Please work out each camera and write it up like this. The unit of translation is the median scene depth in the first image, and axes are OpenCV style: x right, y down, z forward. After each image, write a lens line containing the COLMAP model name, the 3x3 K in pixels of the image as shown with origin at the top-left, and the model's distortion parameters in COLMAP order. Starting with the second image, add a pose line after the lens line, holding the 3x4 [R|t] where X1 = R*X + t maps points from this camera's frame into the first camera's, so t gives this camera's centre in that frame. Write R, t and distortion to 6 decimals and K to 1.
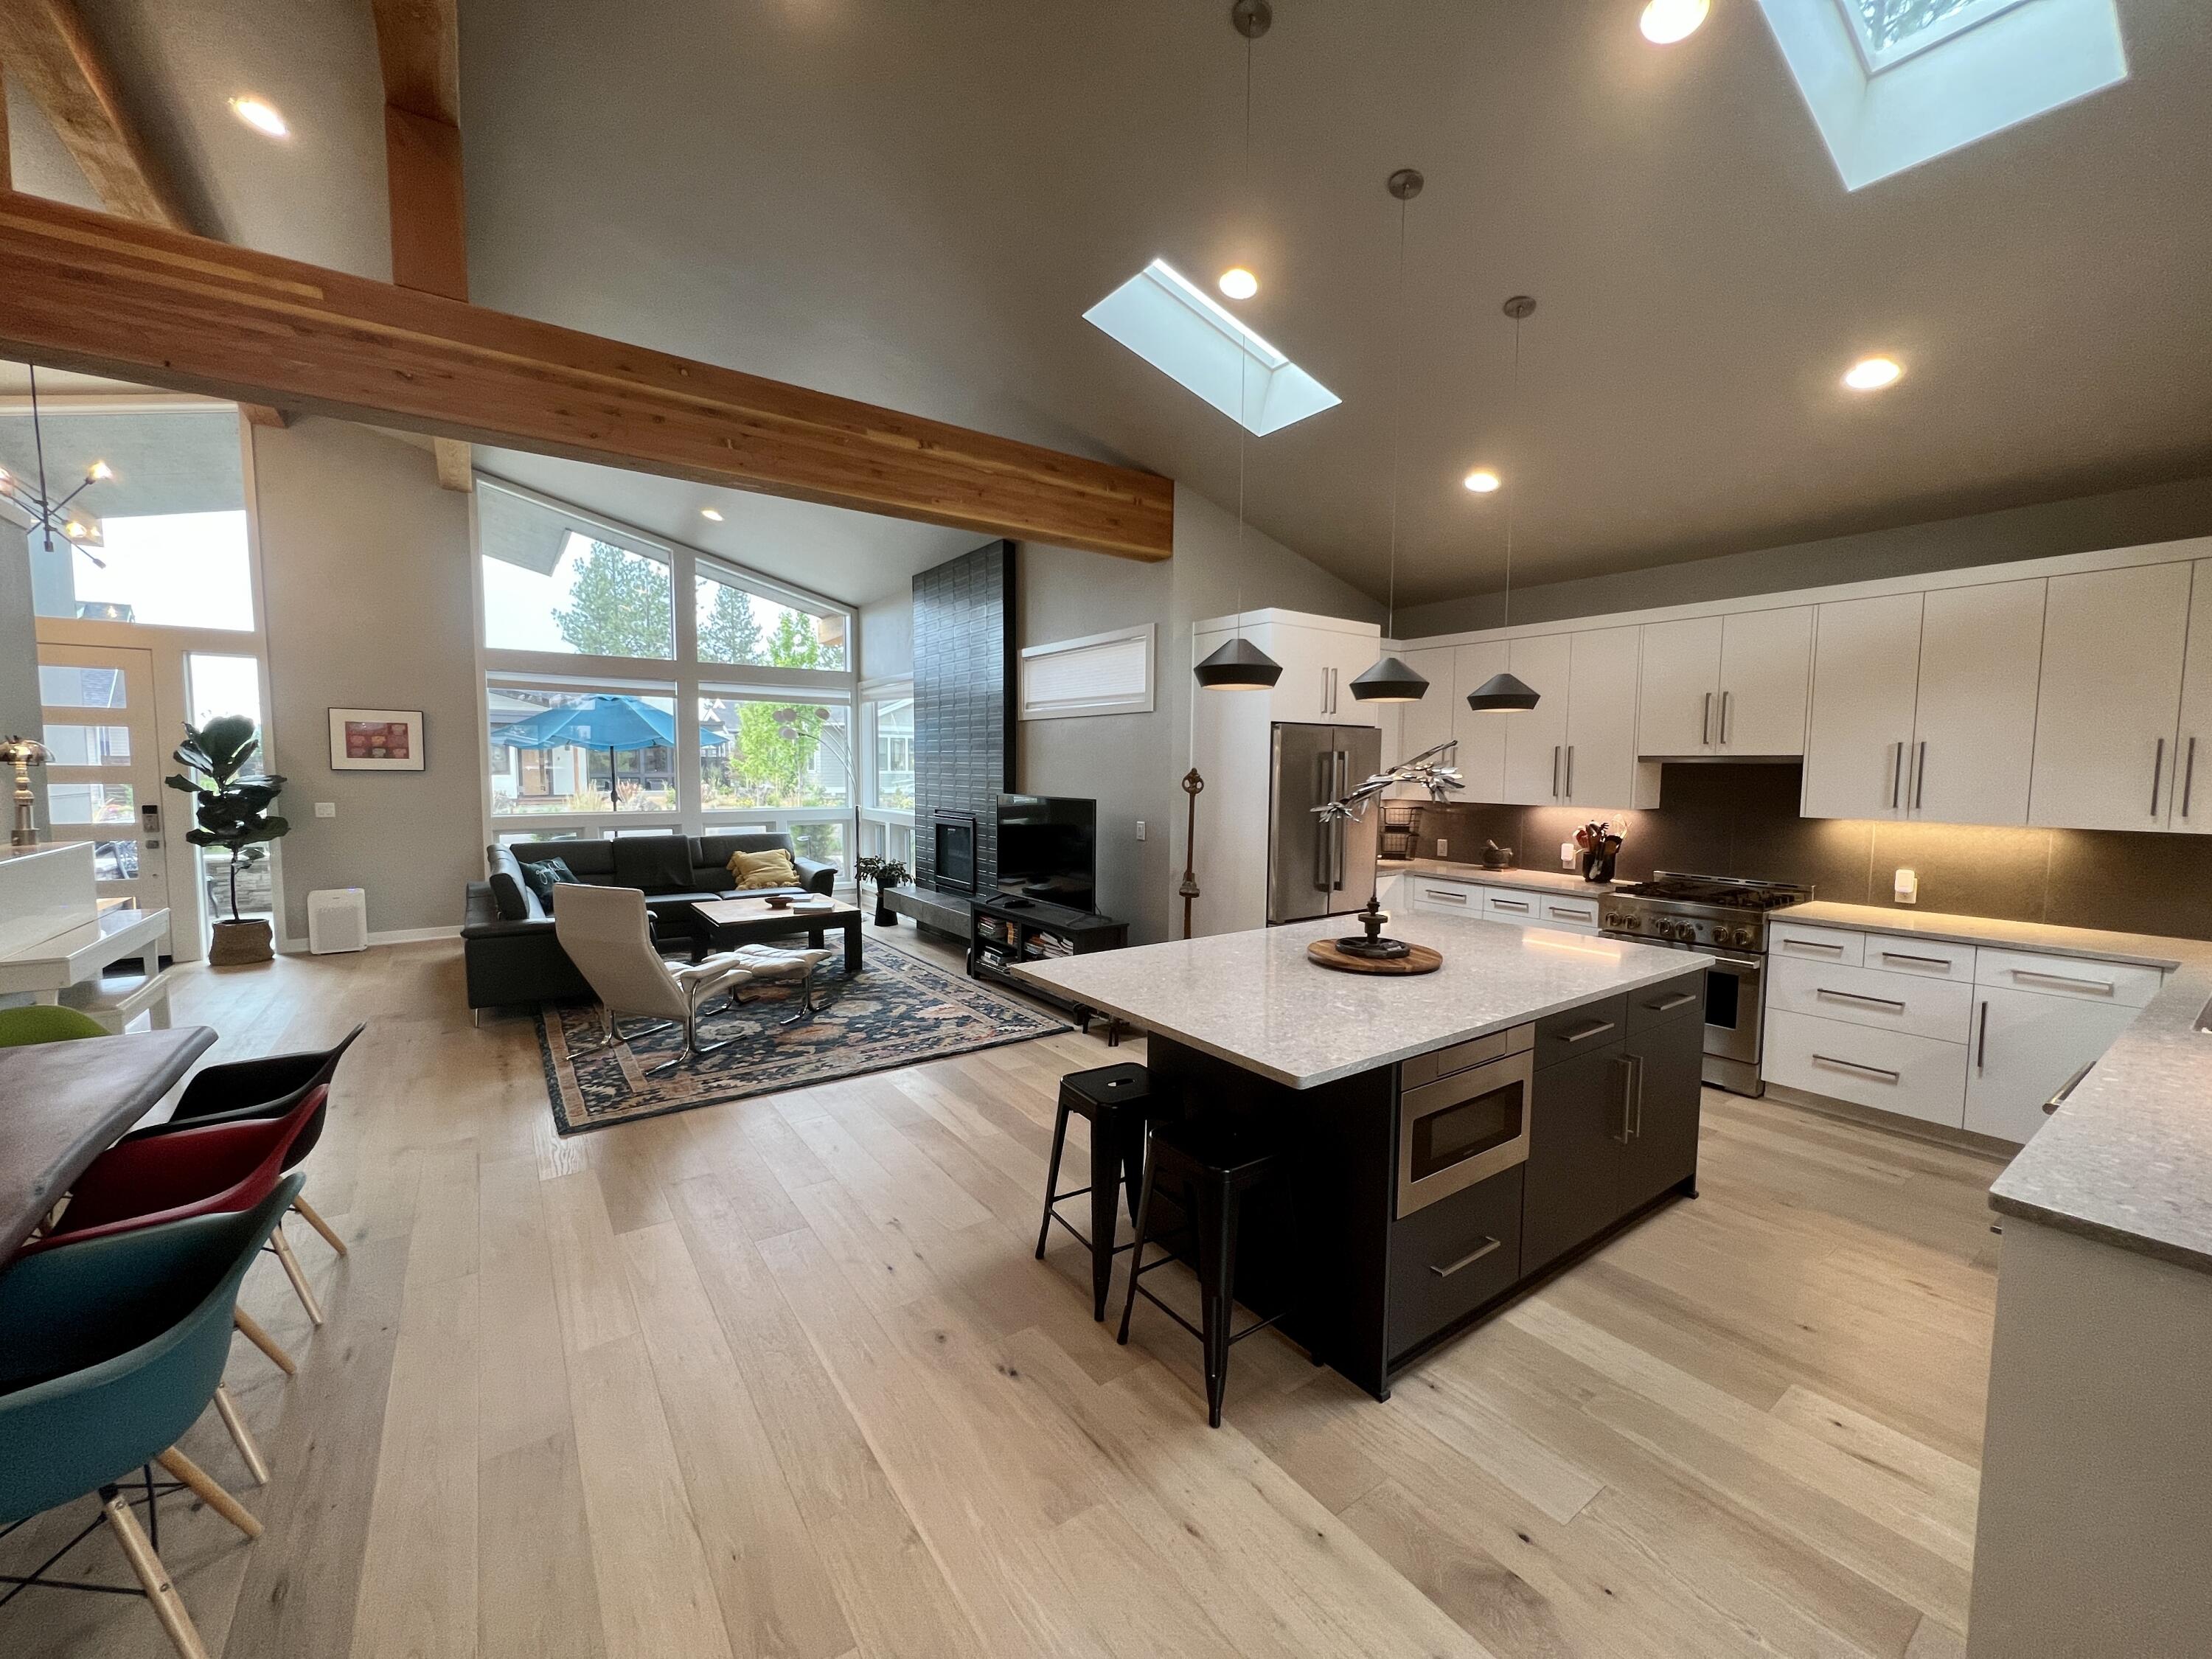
lens RADIAL K [[875.7, 0, 1105.3], [0, 875.7, 828.9], [0, 0, 1]] dist [-0.000601, 0.000649]
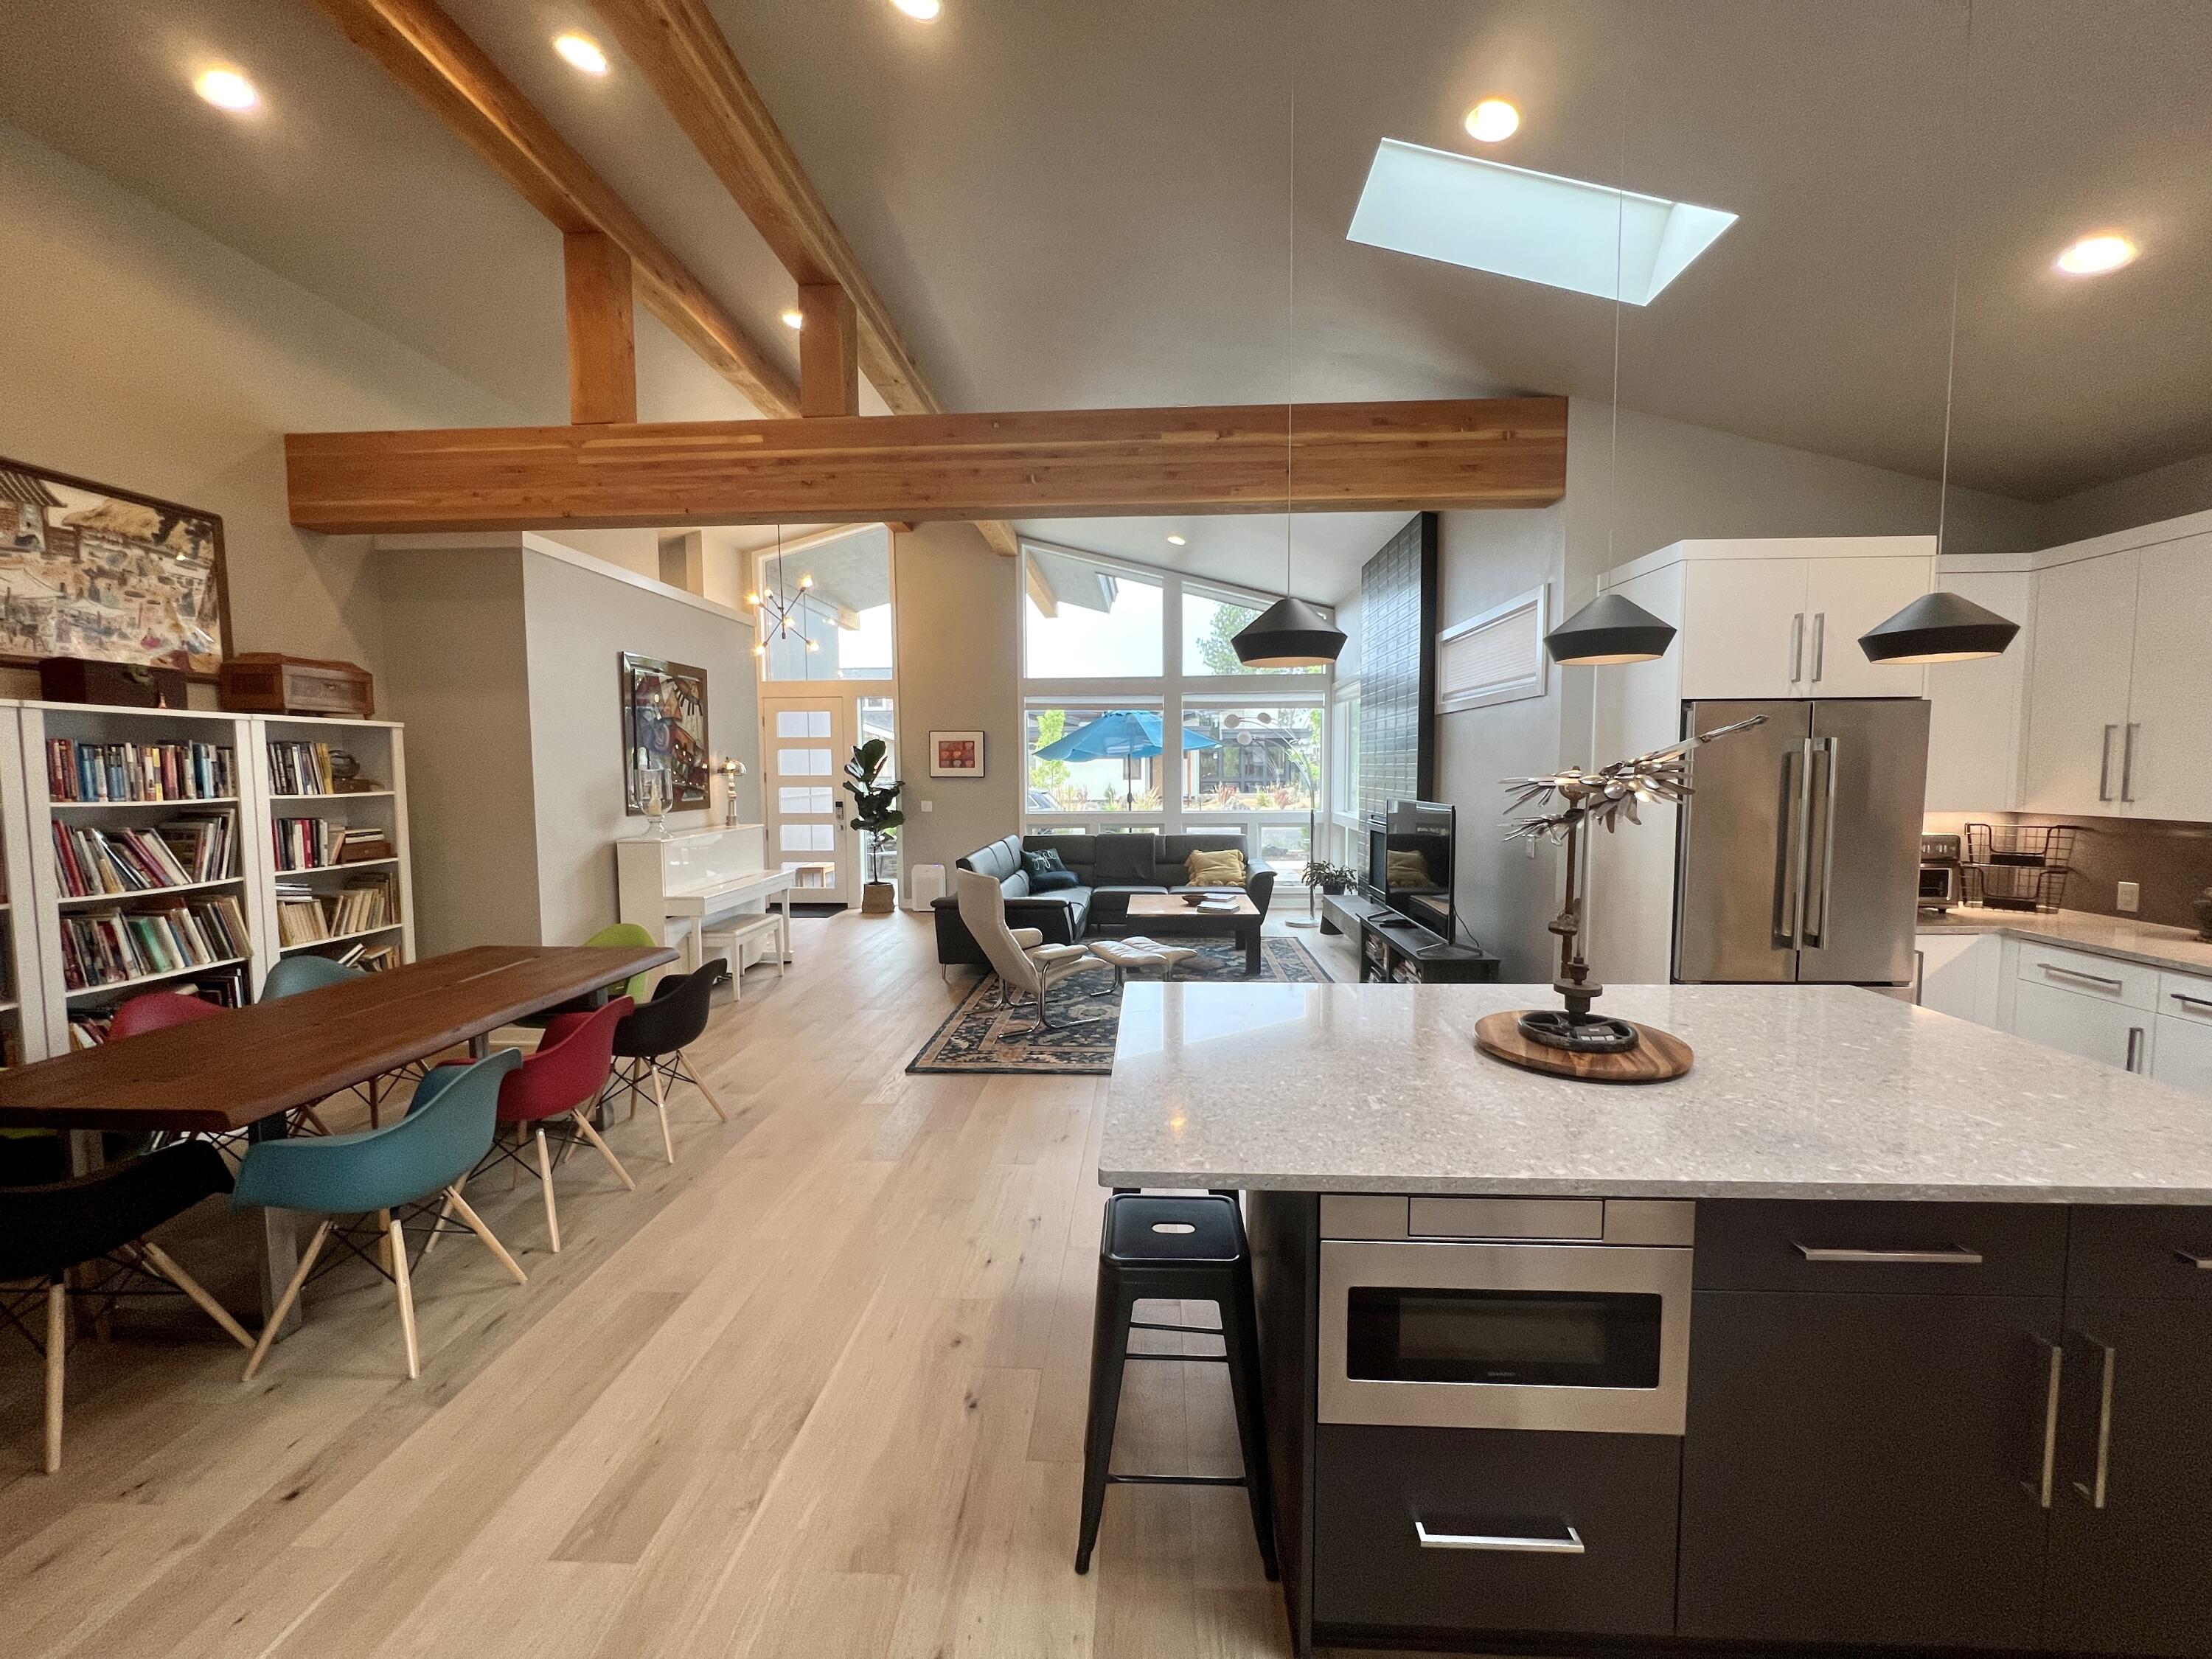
lens RADIAL K [[875.7, 0, 1109.3], [0, 875.7, 830.3], [0, 0, 1]] dist [-0.000601, 0.000649]
pose [[0.786398, 0.030900, -0.616947, 0.255188], [-0.032221, 0.999440, 0.008987, -0.007775], [0.616879, 0.012811, 0.786953, 0.146785]]
